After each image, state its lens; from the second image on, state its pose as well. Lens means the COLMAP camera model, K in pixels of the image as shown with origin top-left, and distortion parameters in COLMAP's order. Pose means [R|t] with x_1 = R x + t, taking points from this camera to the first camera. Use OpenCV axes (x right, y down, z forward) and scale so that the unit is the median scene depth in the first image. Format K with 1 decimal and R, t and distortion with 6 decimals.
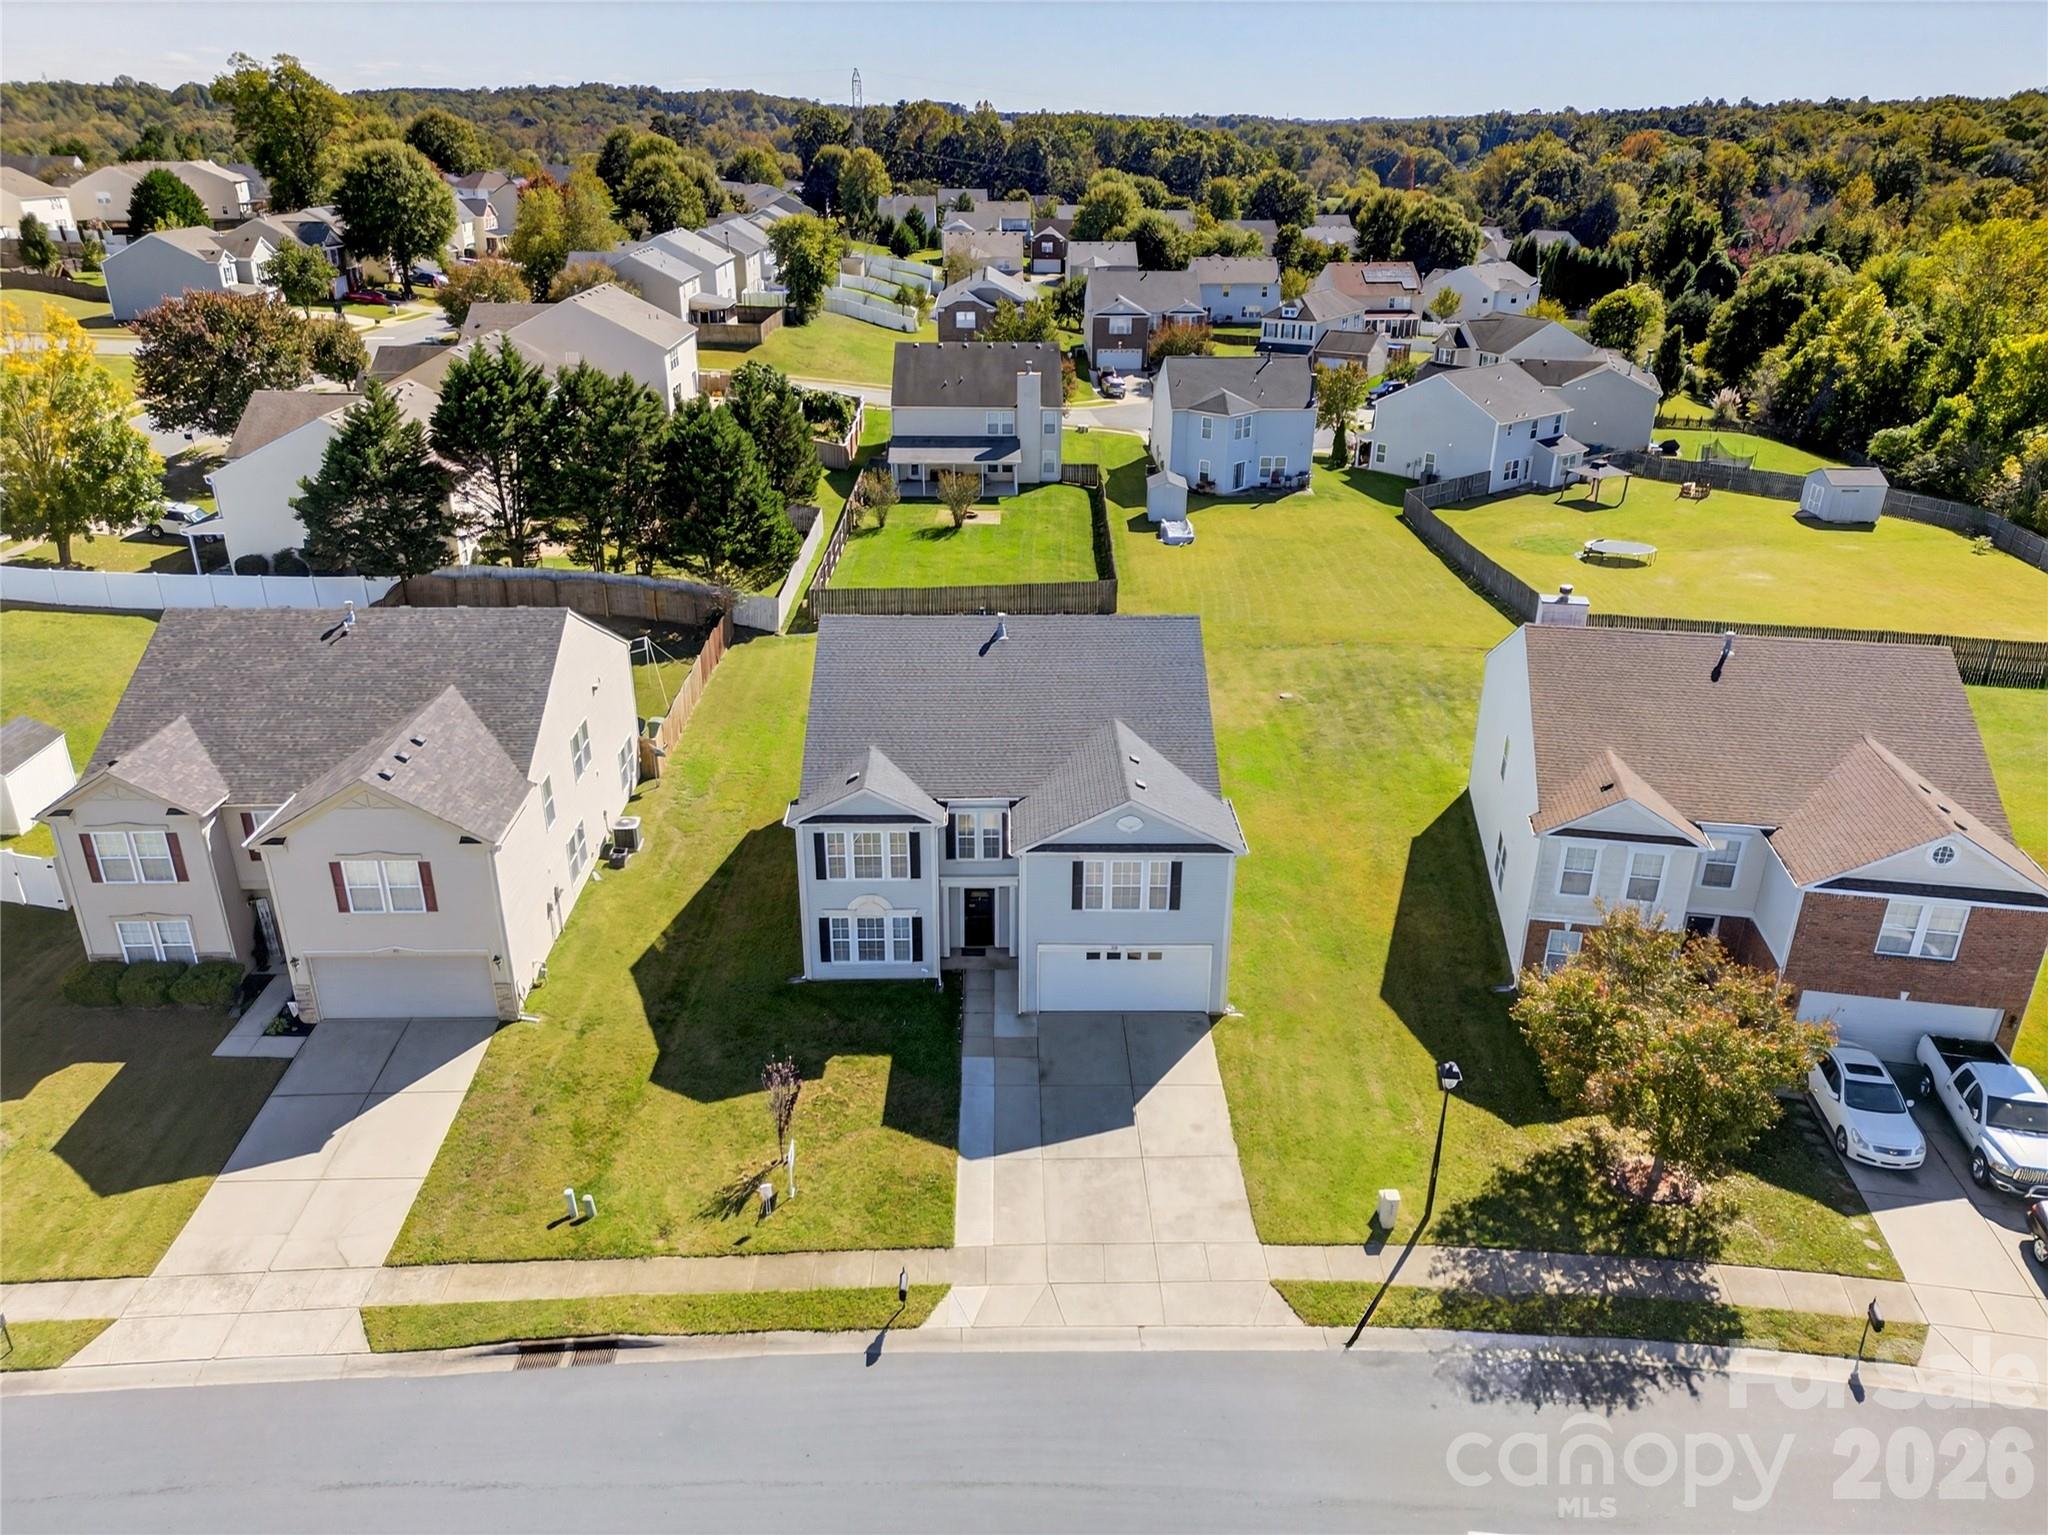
lens RADIAL K [[1425.4, 0, 1018.5], [0, 1425.4, 727.8], [0, 0, 1]] dist [0.079580, -0.075288]
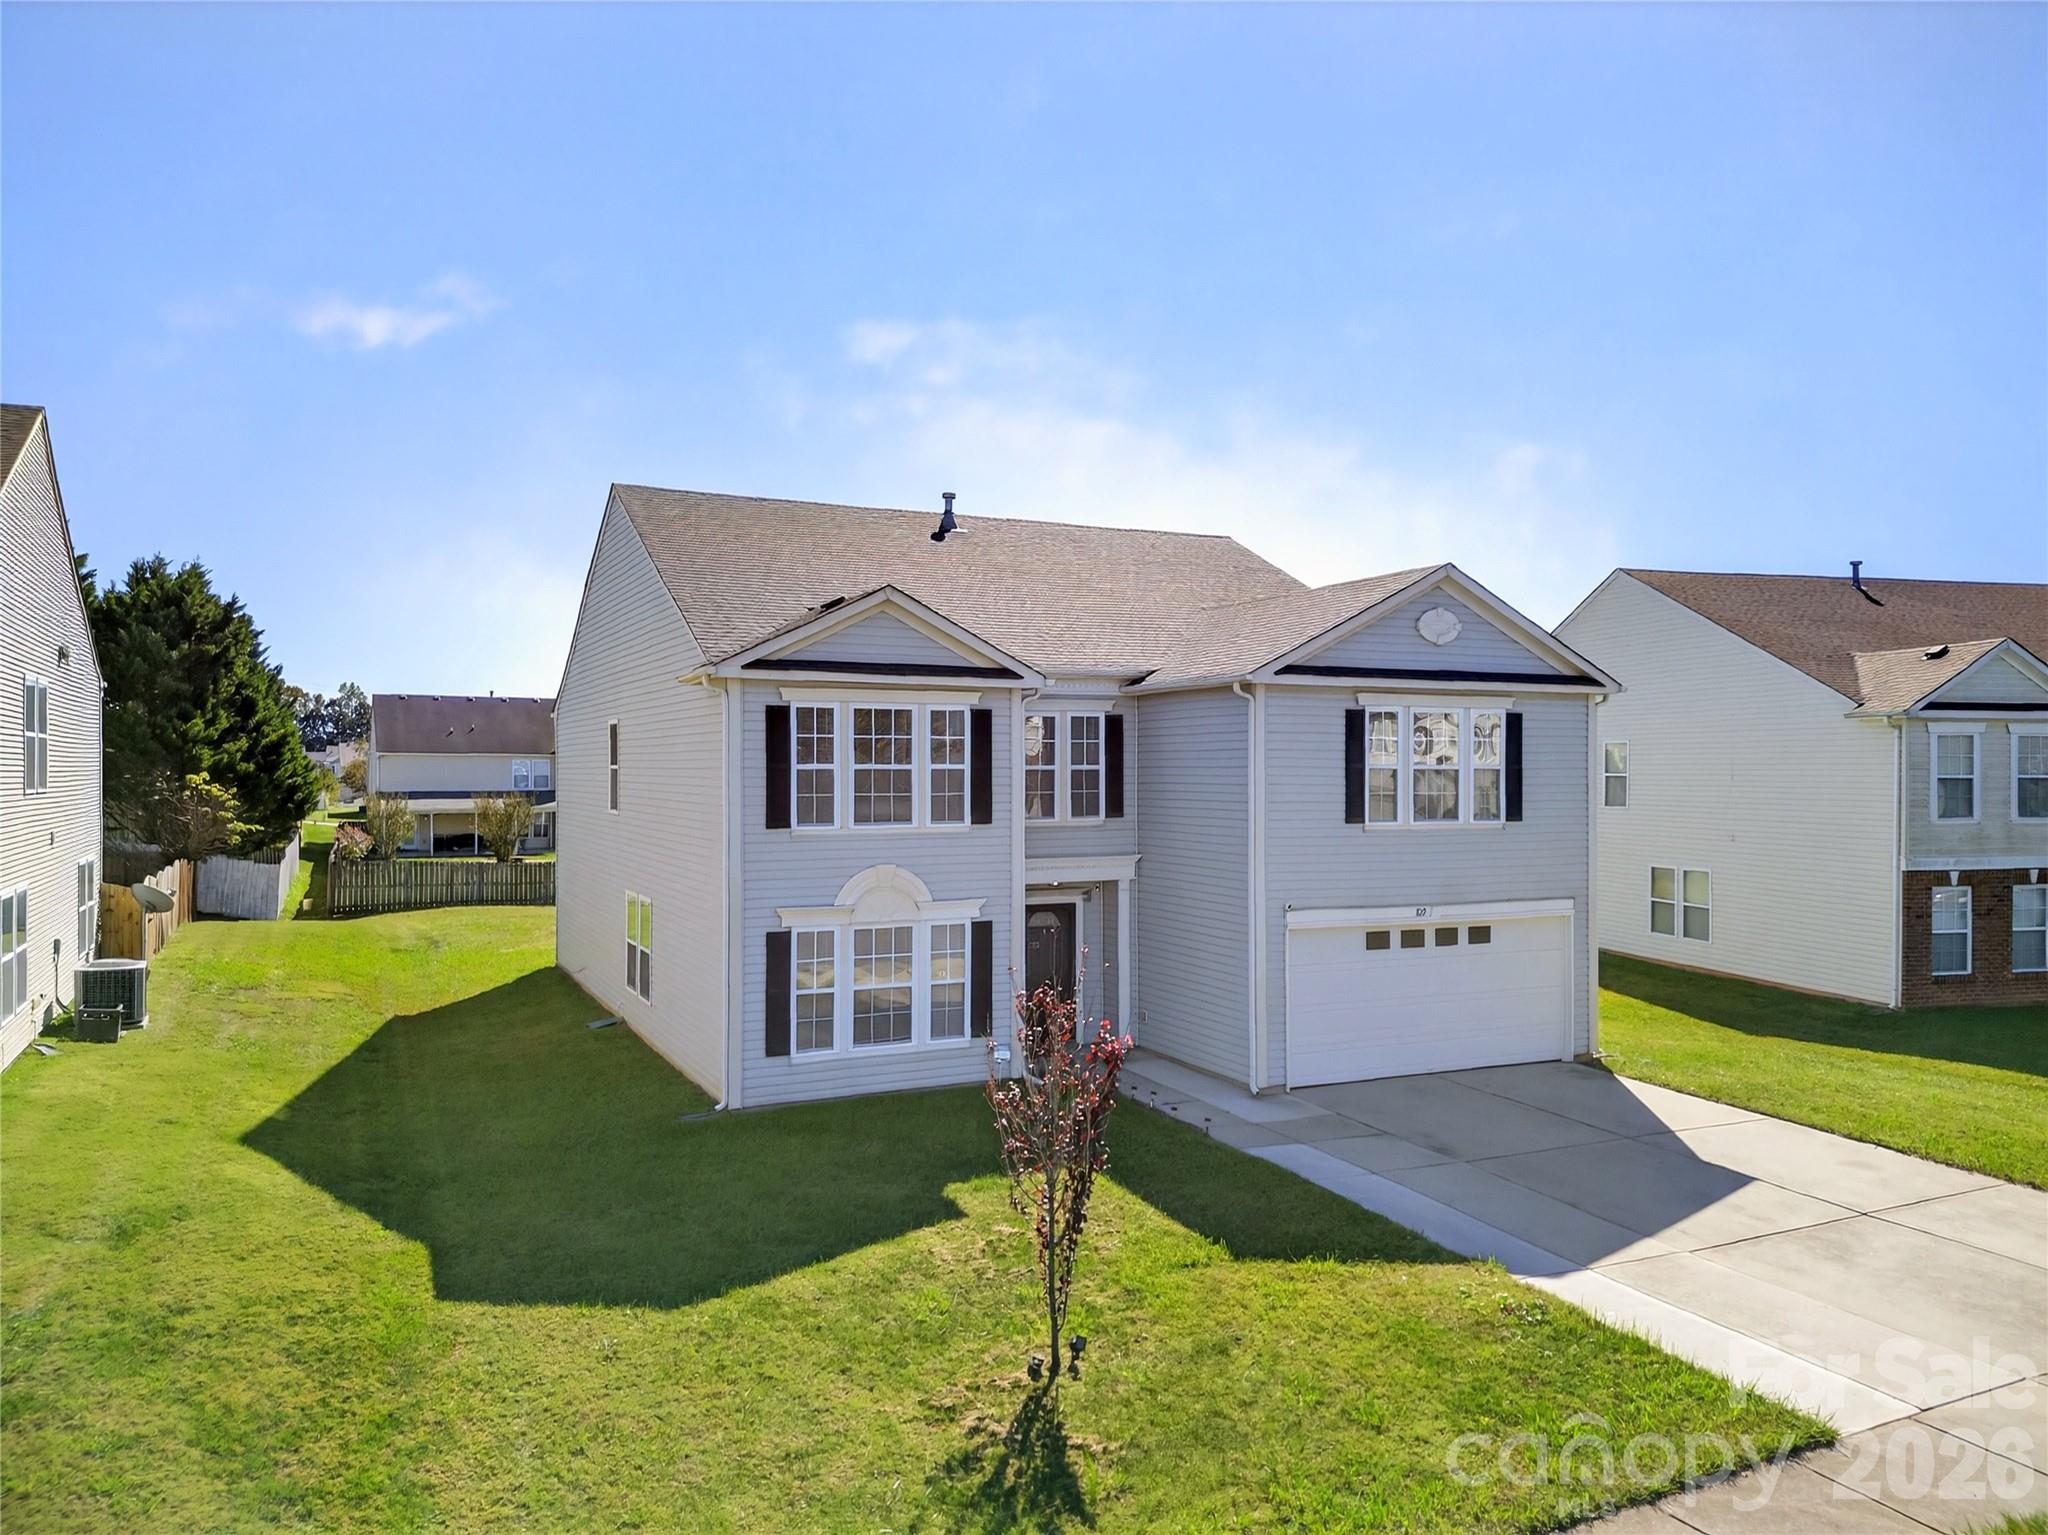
lens RADIAL K [[1425.4, 0, 1008.8], [0, 1425.4, 778.2], [0, 0, 1]] dist [0.079580, -0.075288]
pose [[0.910530, -0.007215, 0.413379, -0.250705], [0.164213, 0.923909, -0.345580, 0.249859], [-0.379432, 0.382543, 0.842432, 0.614953]]
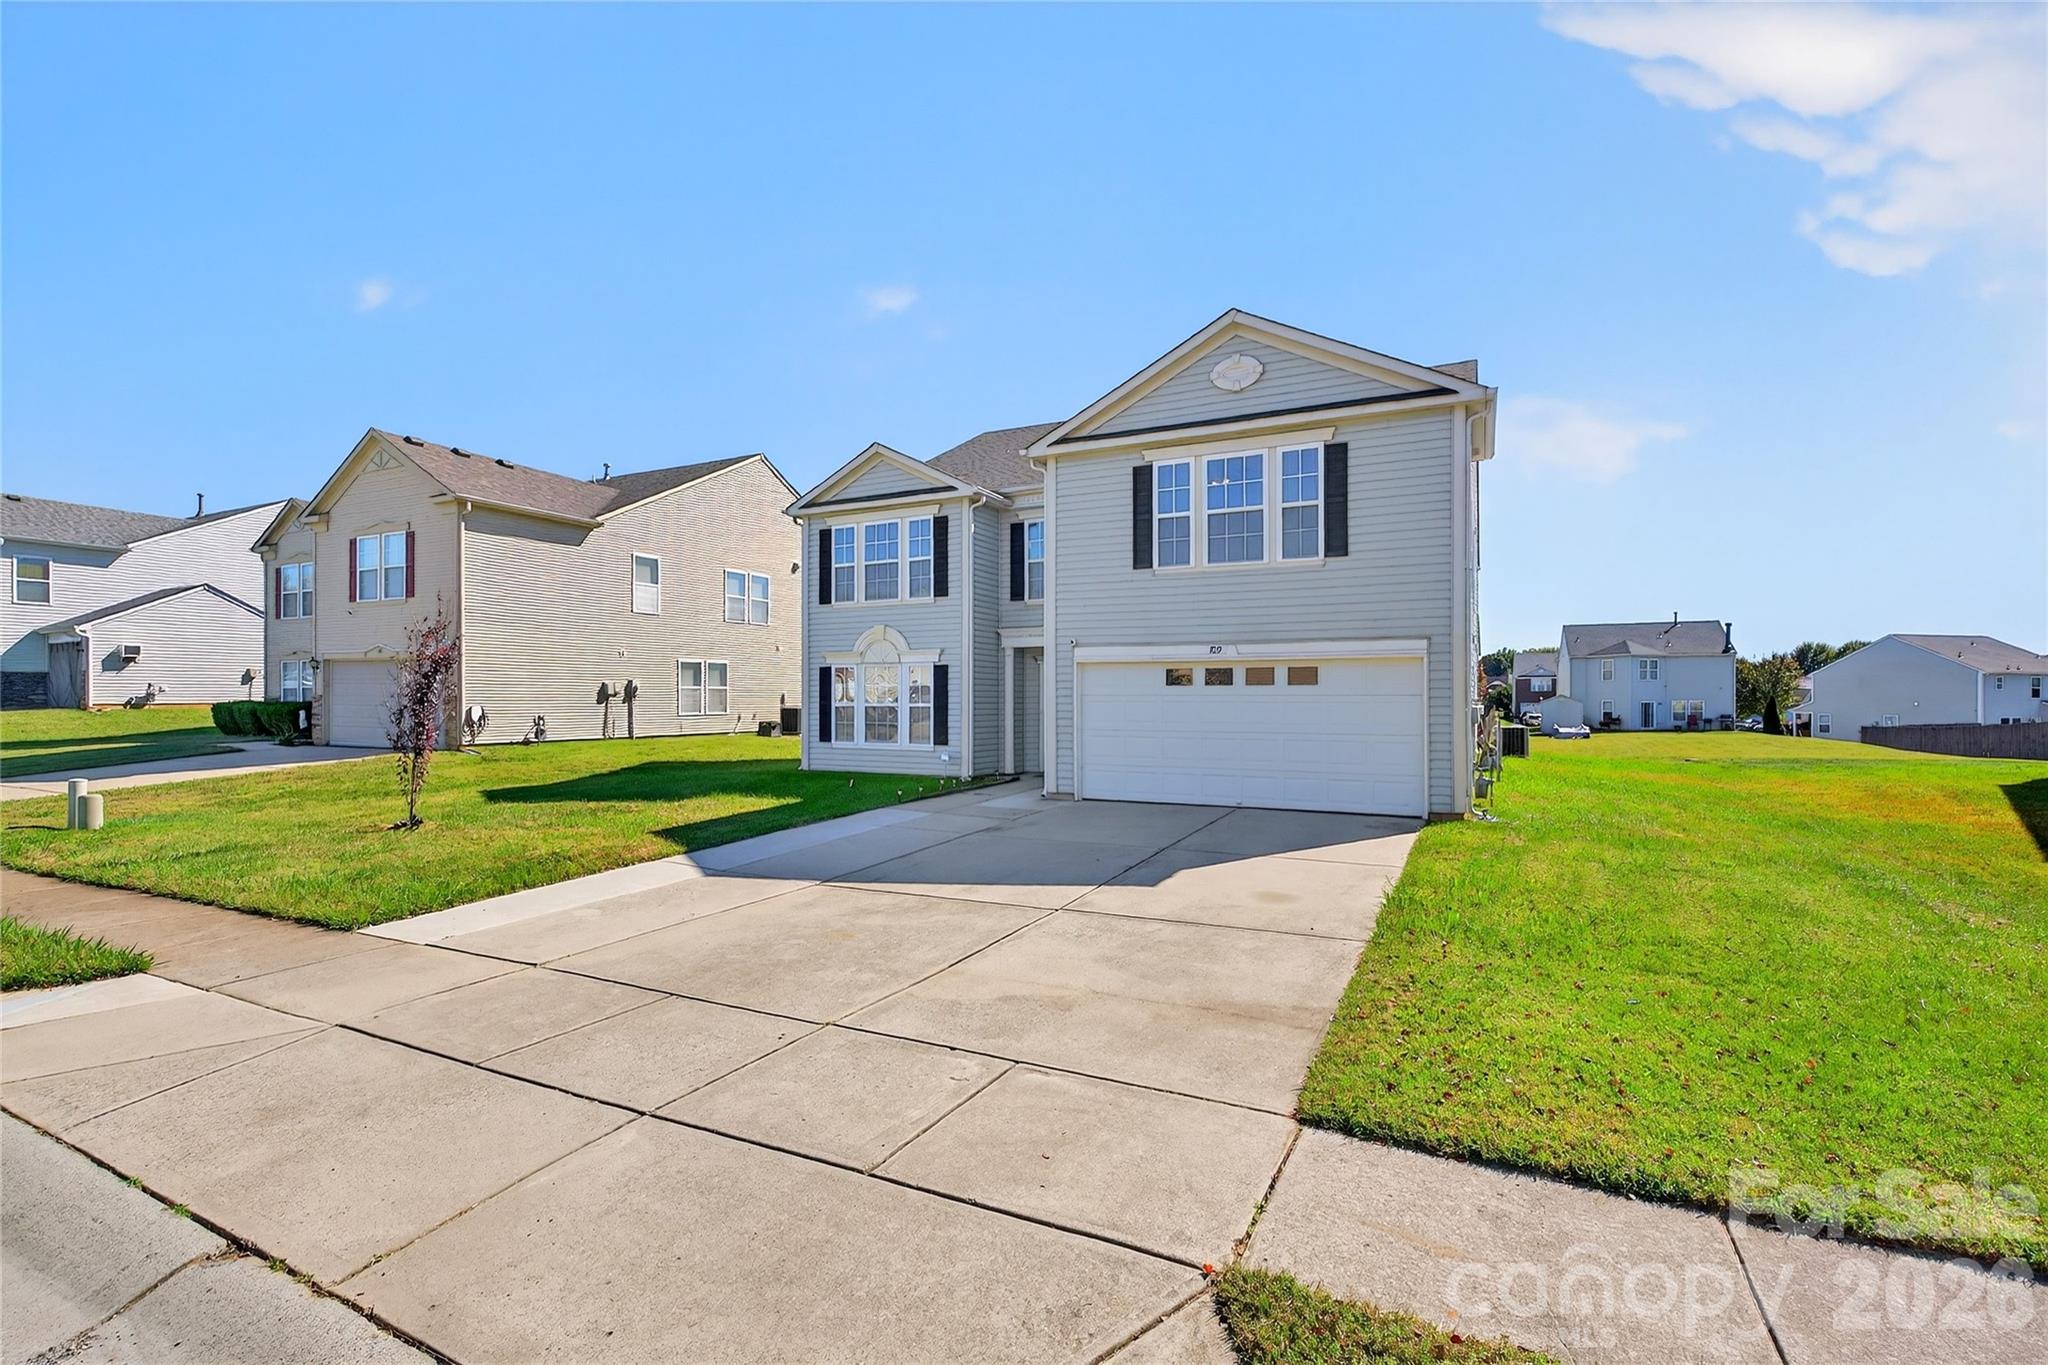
lens RADIAL K [[915.6, 0, 1017.4], [0, 915.6, 690.2], [0, 0, 1]] dist [-0.012019, 0.001591]
pose [[0.884319, -0.007864, -0.466818, 0.151413], [-0.177632, 0.918998, -0.351980, 0.284789], [0.431773, 0.394184, 0.811290, 0.698893]]
